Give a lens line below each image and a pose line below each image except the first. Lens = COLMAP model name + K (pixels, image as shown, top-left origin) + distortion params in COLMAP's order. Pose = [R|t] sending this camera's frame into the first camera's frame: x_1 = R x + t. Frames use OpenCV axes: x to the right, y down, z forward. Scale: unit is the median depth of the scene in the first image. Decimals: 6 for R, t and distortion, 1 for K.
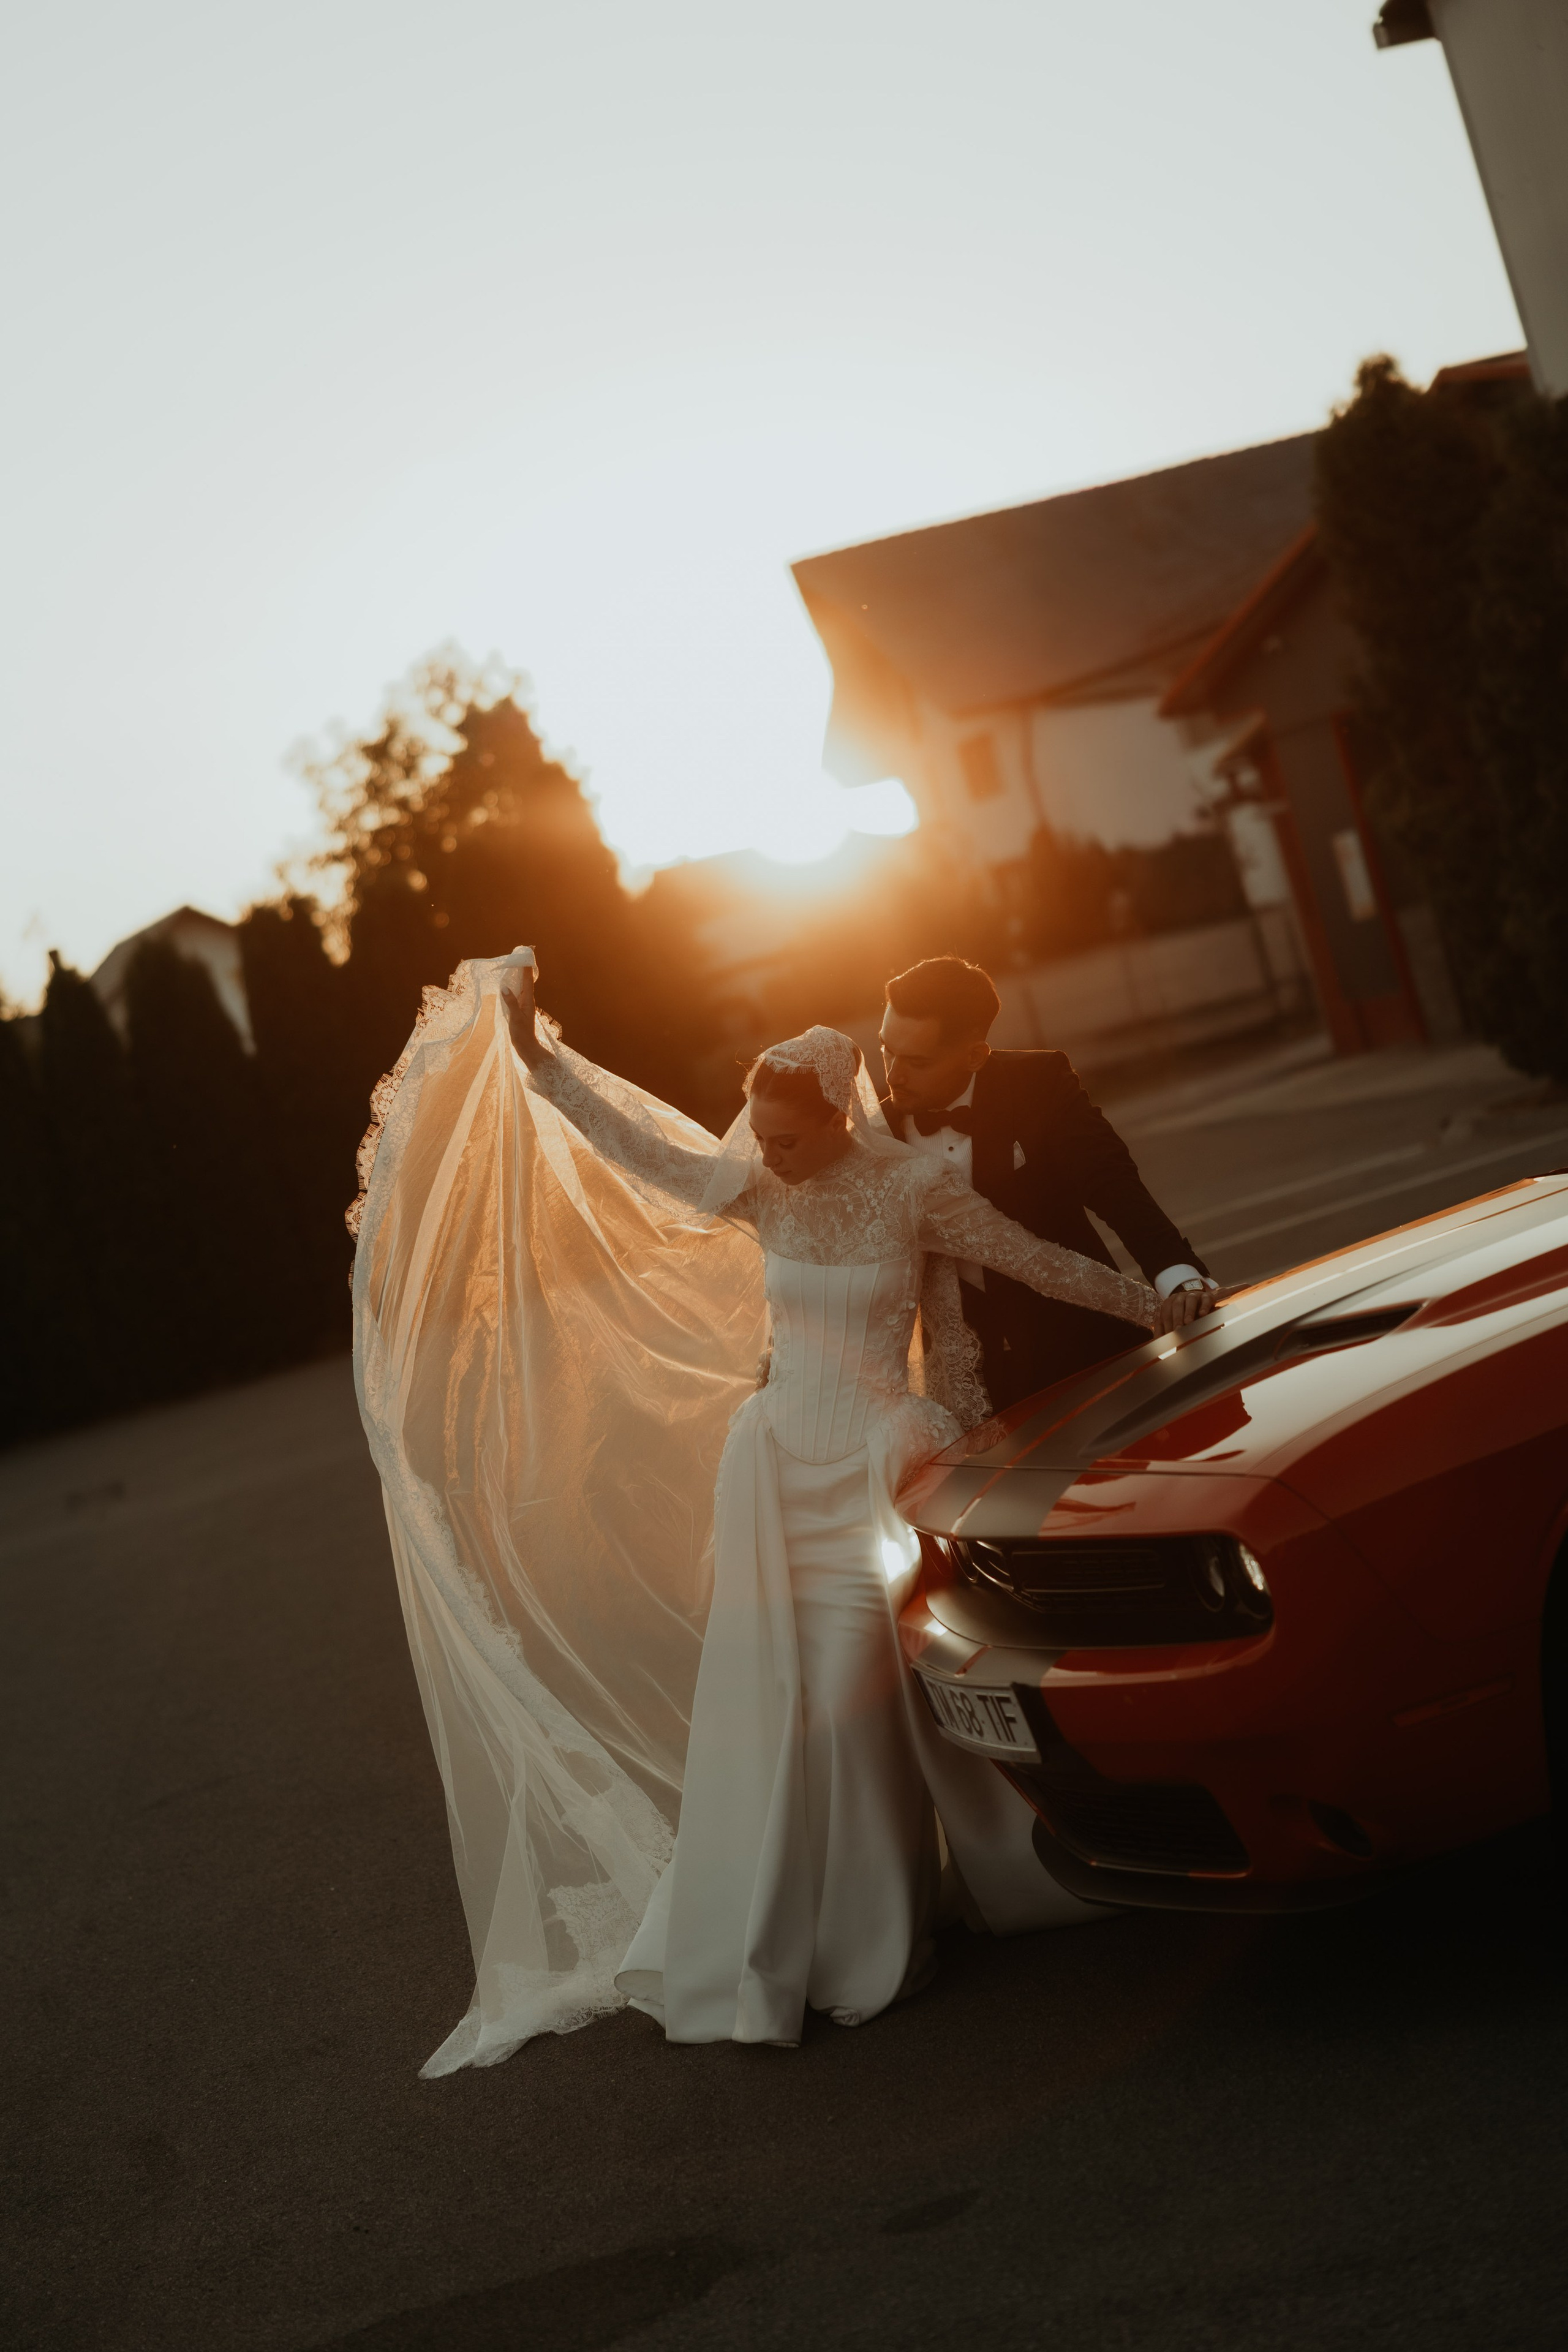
lens RADIAL K [[4529.1, 0, 716.4], [0, 4529.1, 1137.6], [0, 0, 1]] dist [0.018517, 0.086211]
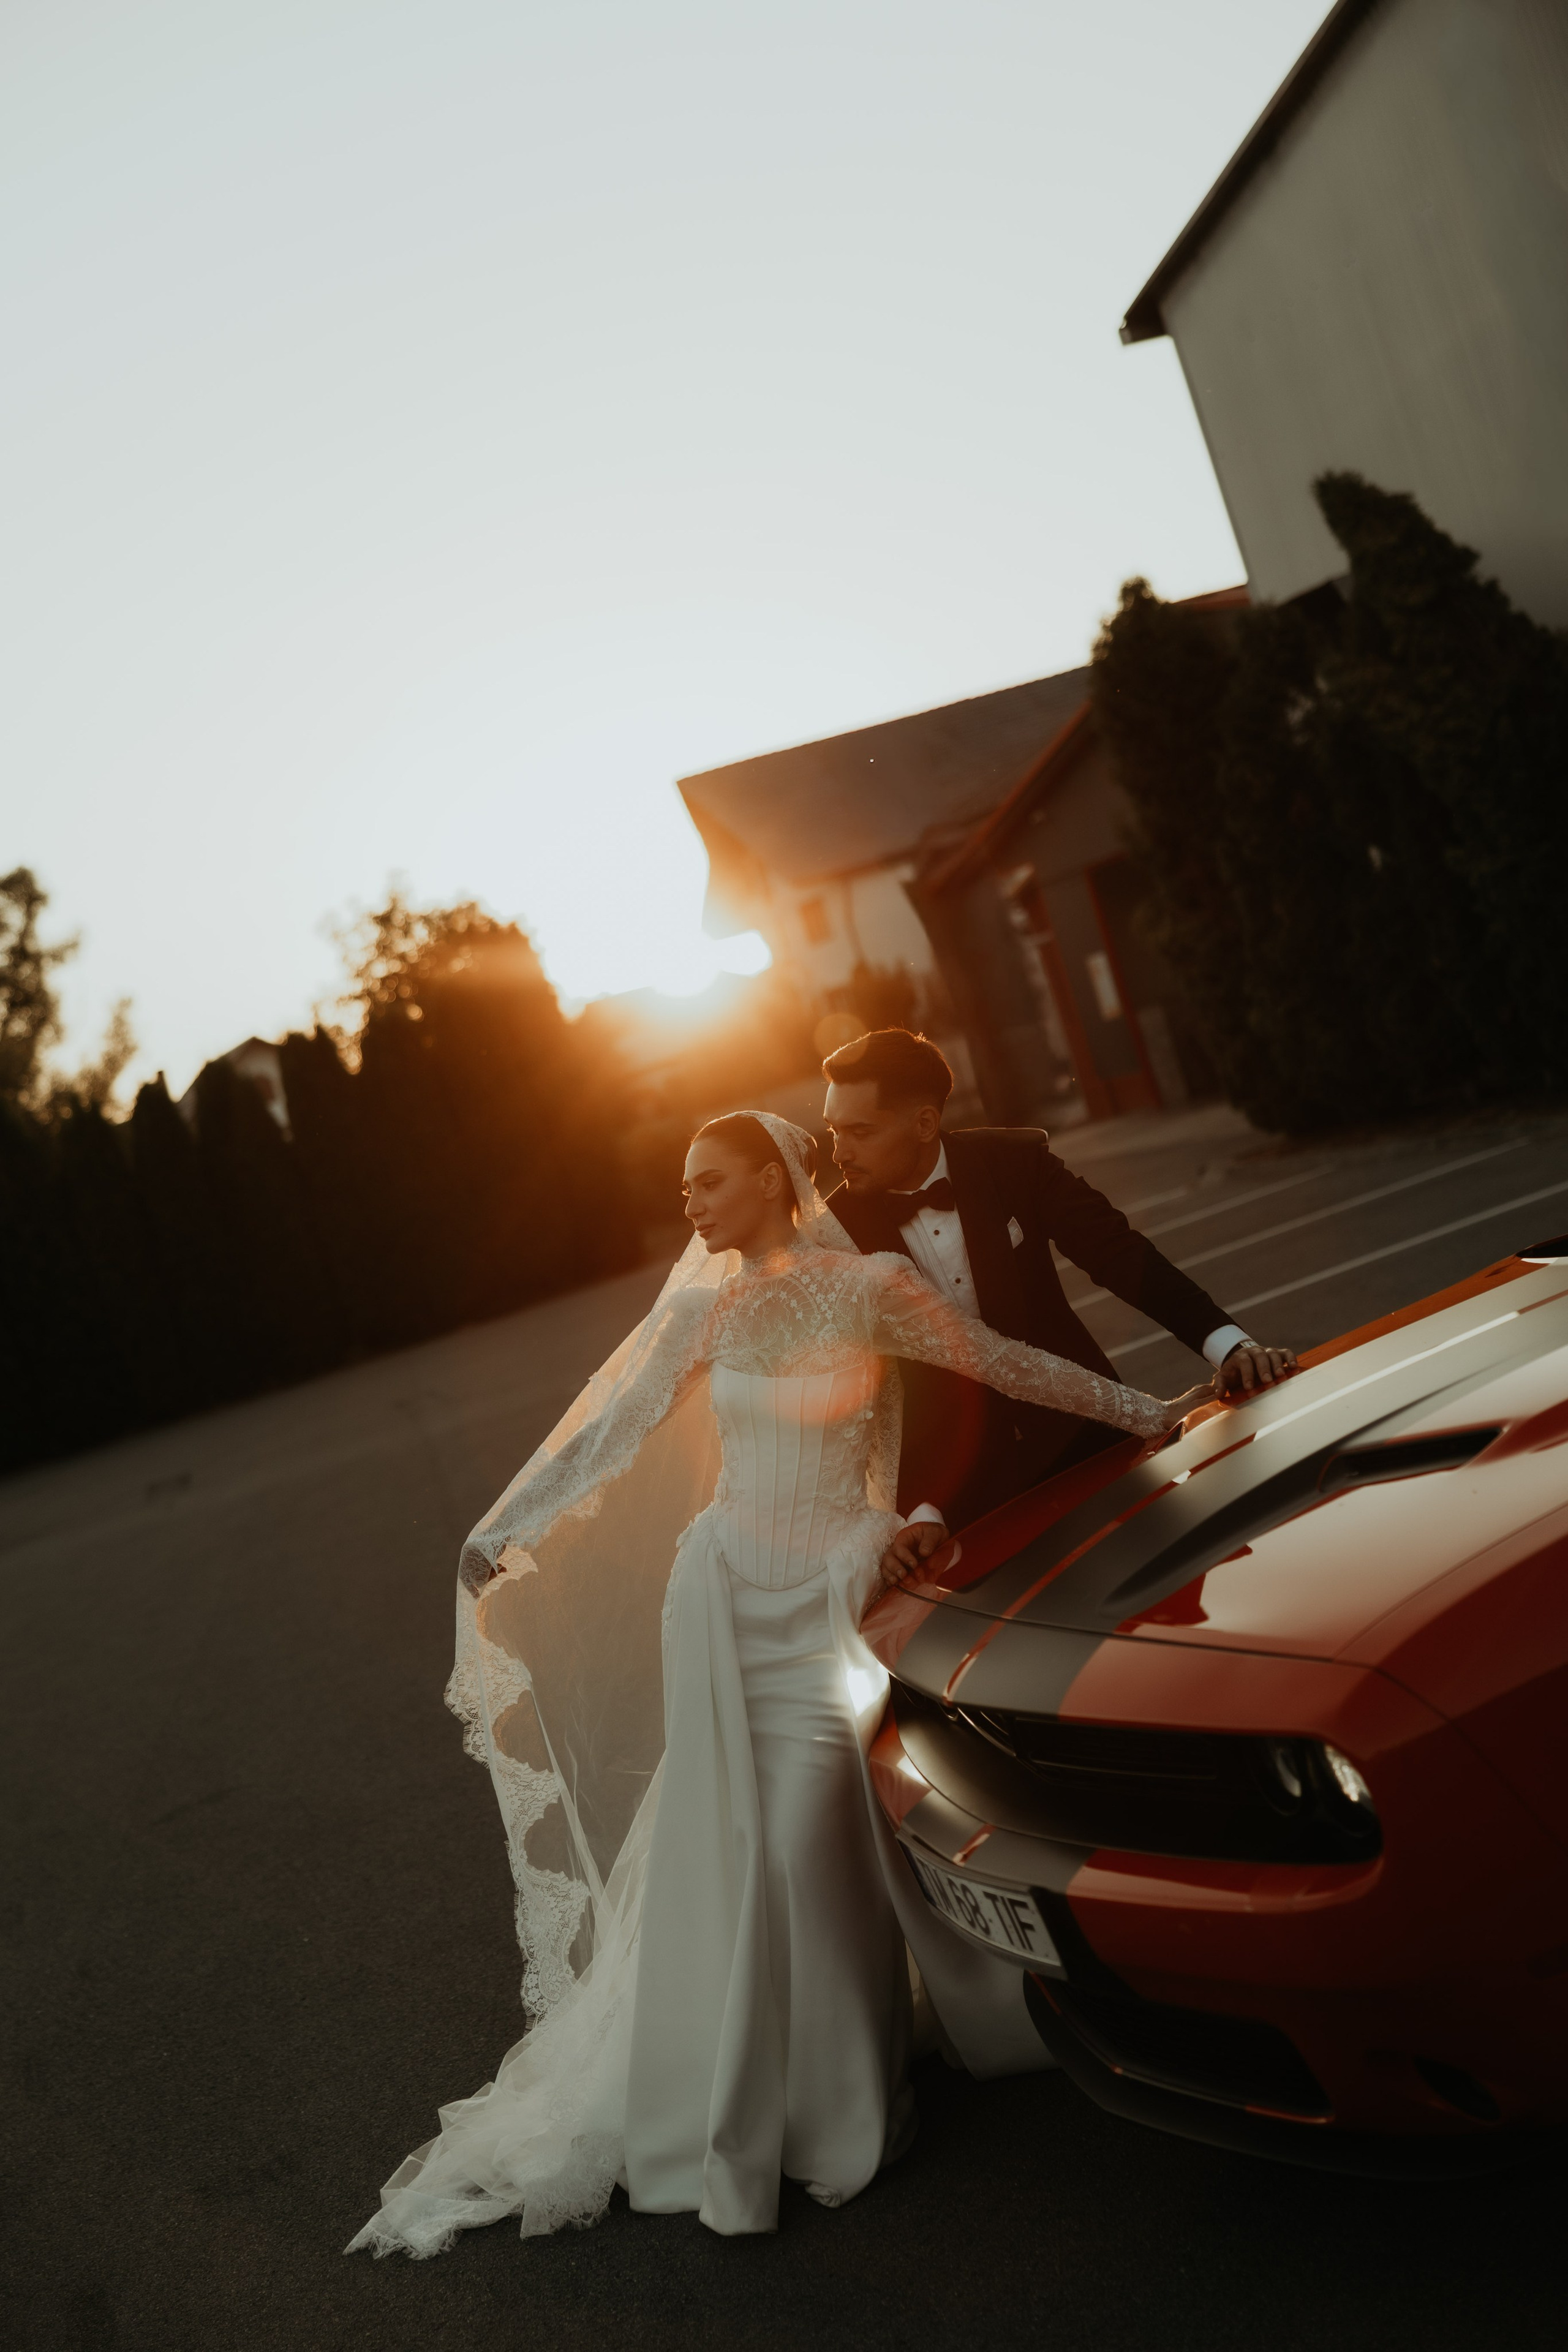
lens RADIAL K [[3202.3, 0, 784.0], [0, 3202.3, 1176.0], [0, 0, 1]] dist [0.027697, -0.023983]
pose [[0.998475, -0.029650, 0.046566, -0.002573], [0.029812, 0.999552, -0.002782, -0.006913], [-0.046463, 0.004166, 0.998911, 0.229028]]
